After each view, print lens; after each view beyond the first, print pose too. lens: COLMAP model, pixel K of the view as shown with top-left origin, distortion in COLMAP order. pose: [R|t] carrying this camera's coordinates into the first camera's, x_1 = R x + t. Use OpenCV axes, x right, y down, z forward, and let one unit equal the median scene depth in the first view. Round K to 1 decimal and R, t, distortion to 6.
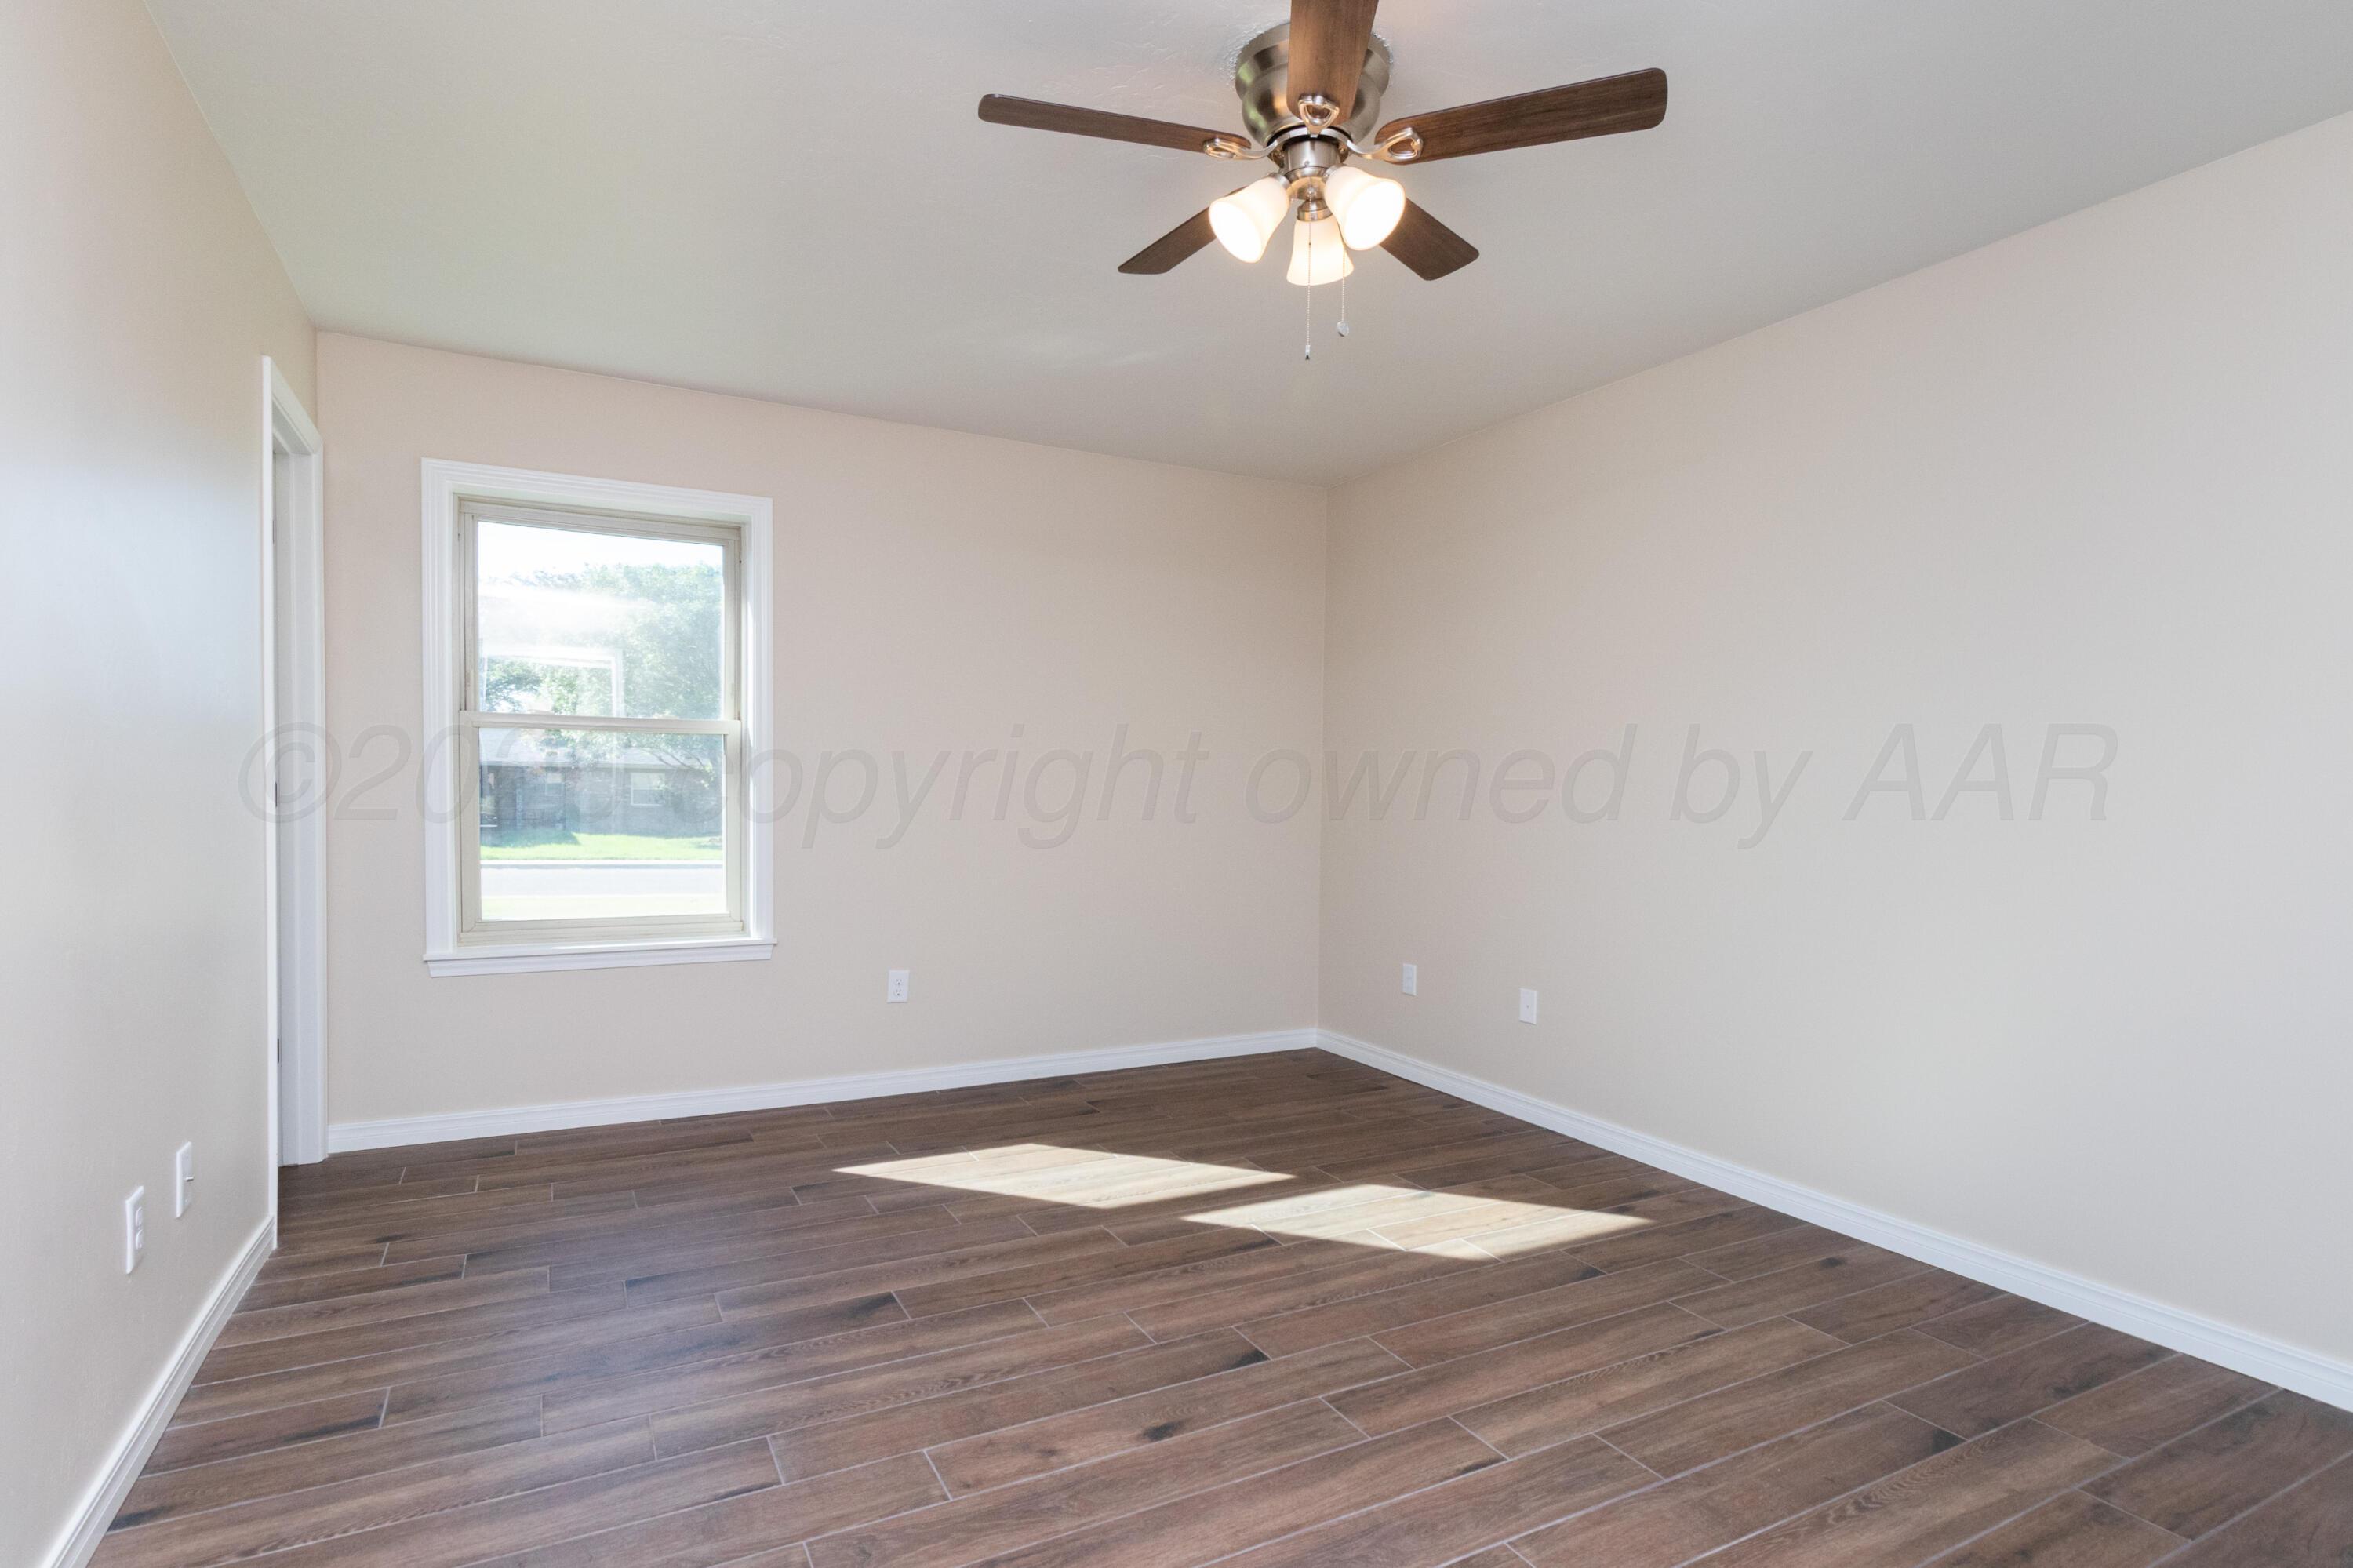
lens RADIAL K [[1114.7, 0, 1178.0], [0, 1114.7, 807.2], [0, 0, 1]] dist [-0.004393, -0.001691]
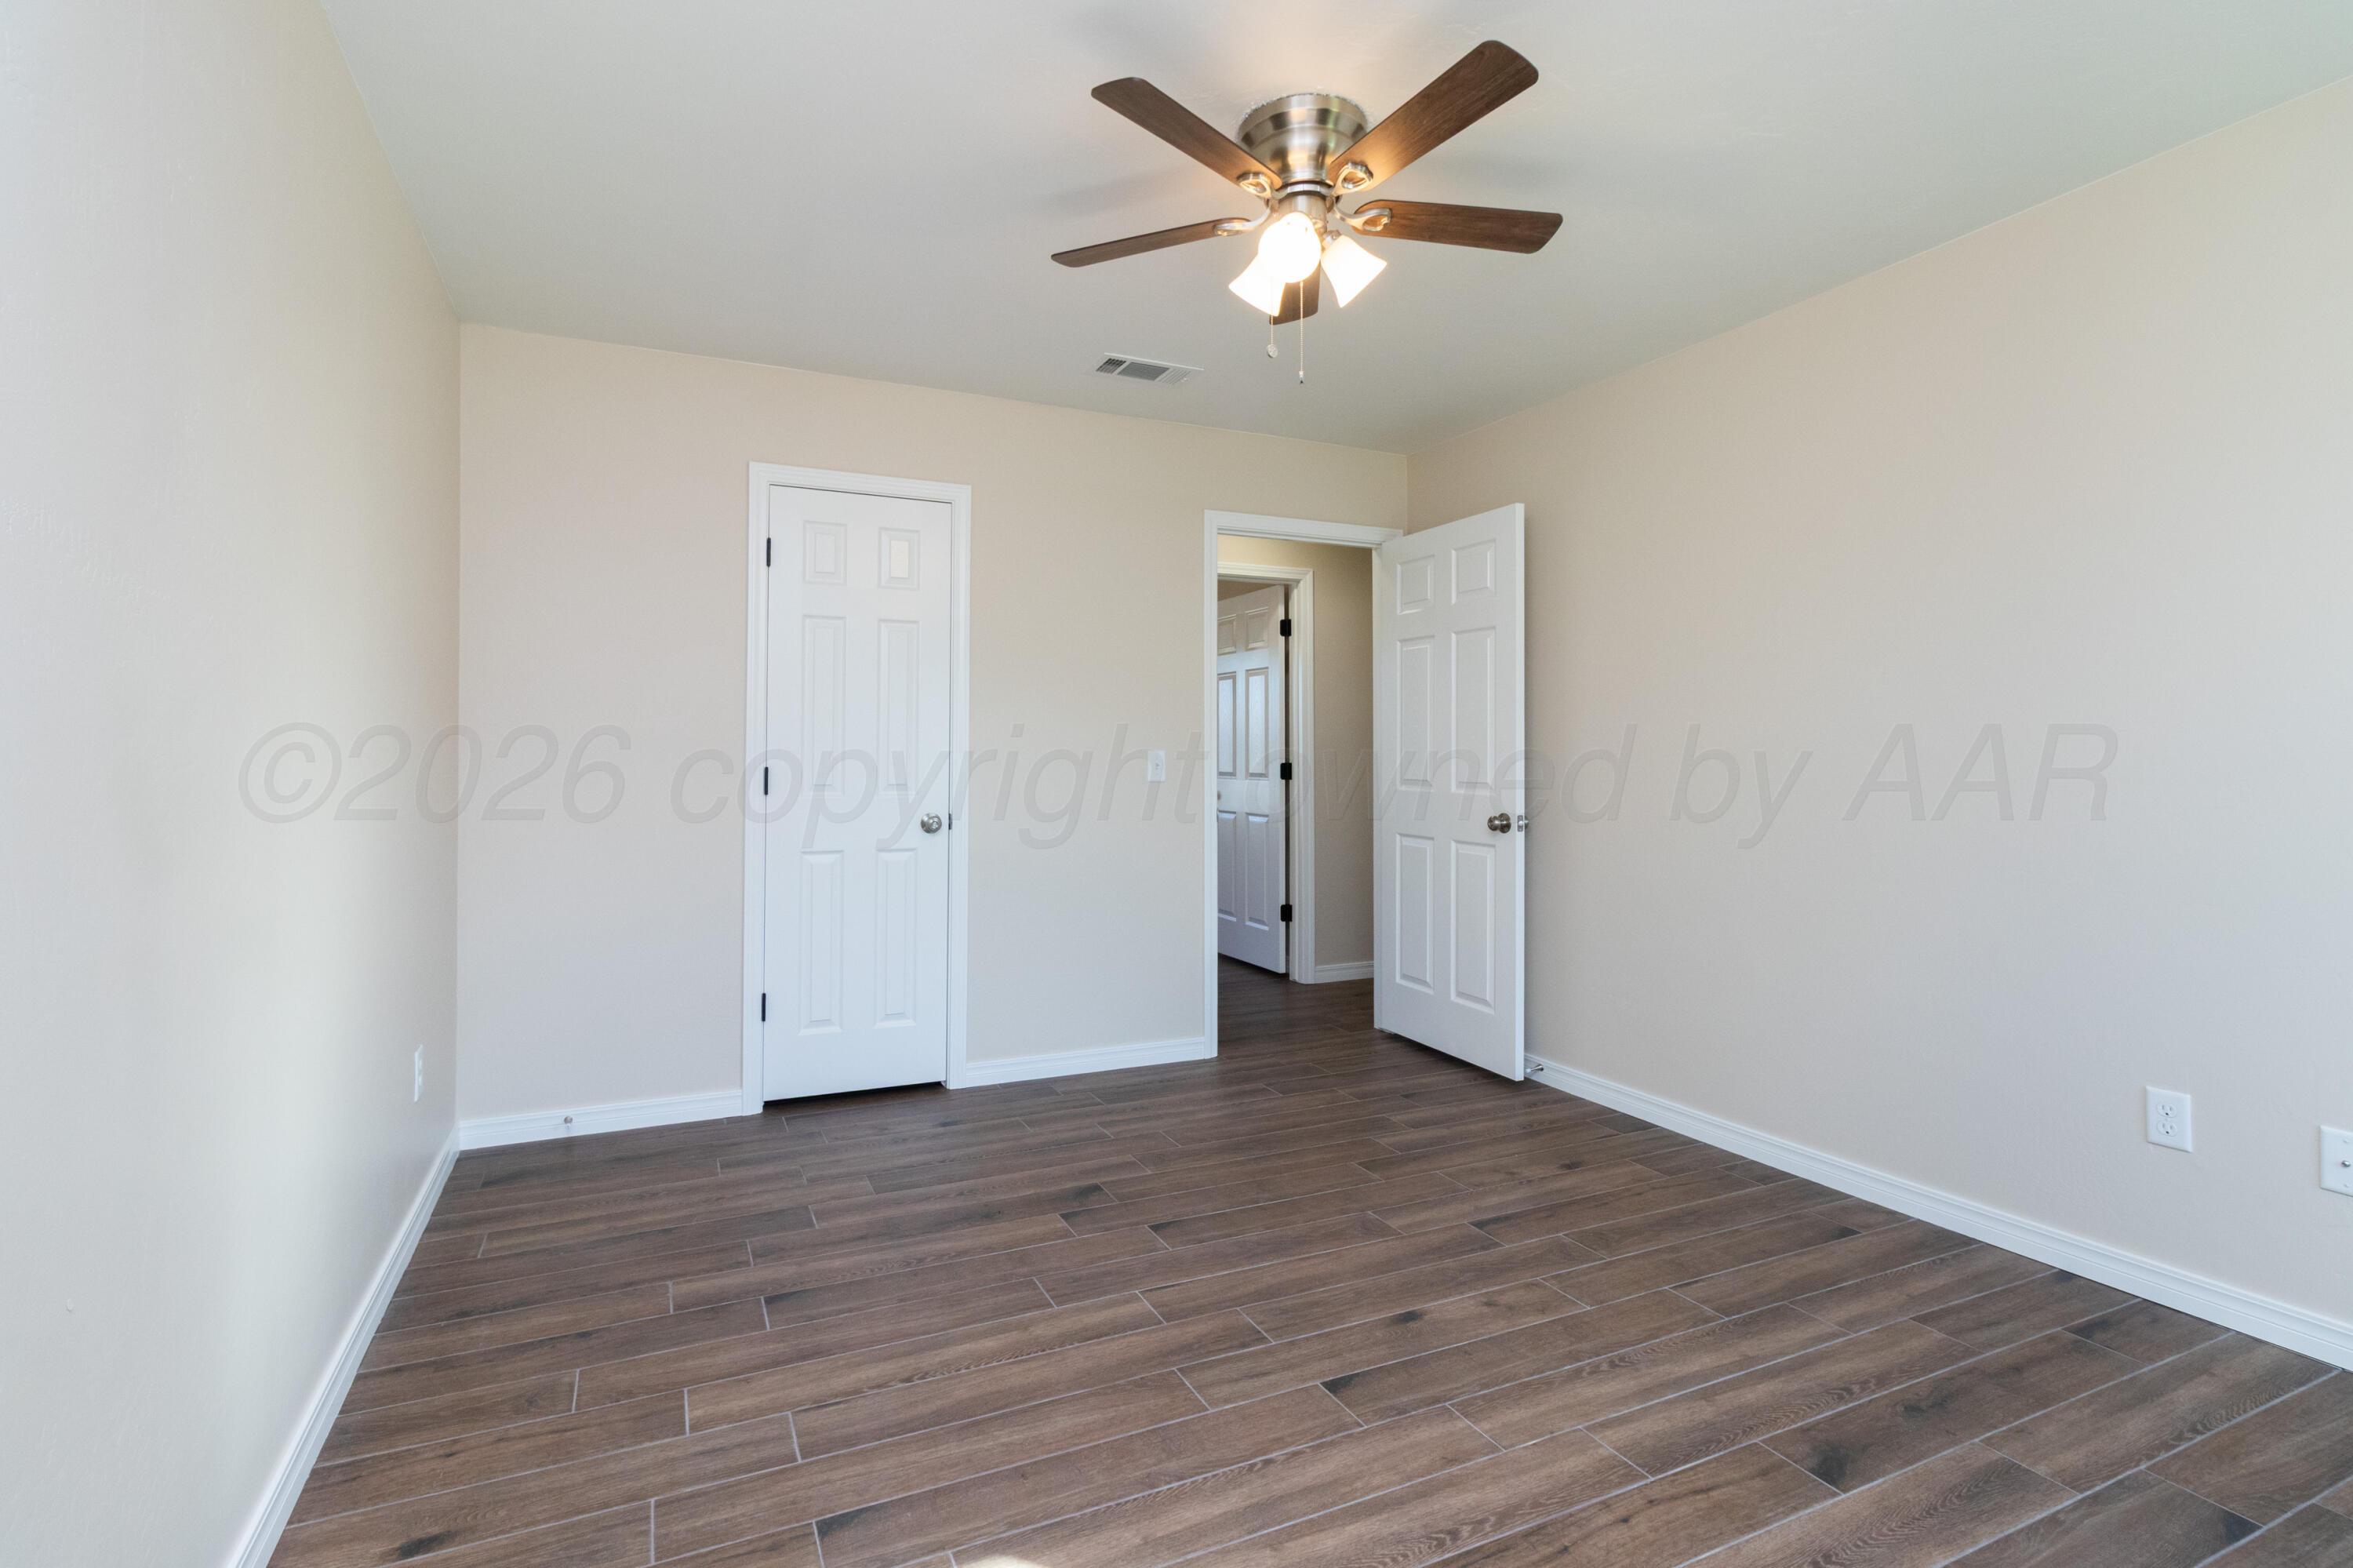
lens RADIAL K [[1114.7, 0, 1176.2], [0, 1114.7, 772.7], [0, 0, 1]] dist [-0.004393, -0.001691]
pose [[-0.999365, -0.014678, 0.032457, 0.191032], [-0.013643, 0.999398, 0.031897, -0.063949], [-0.032906, 0.031433, -0.998964, 2.024915]]
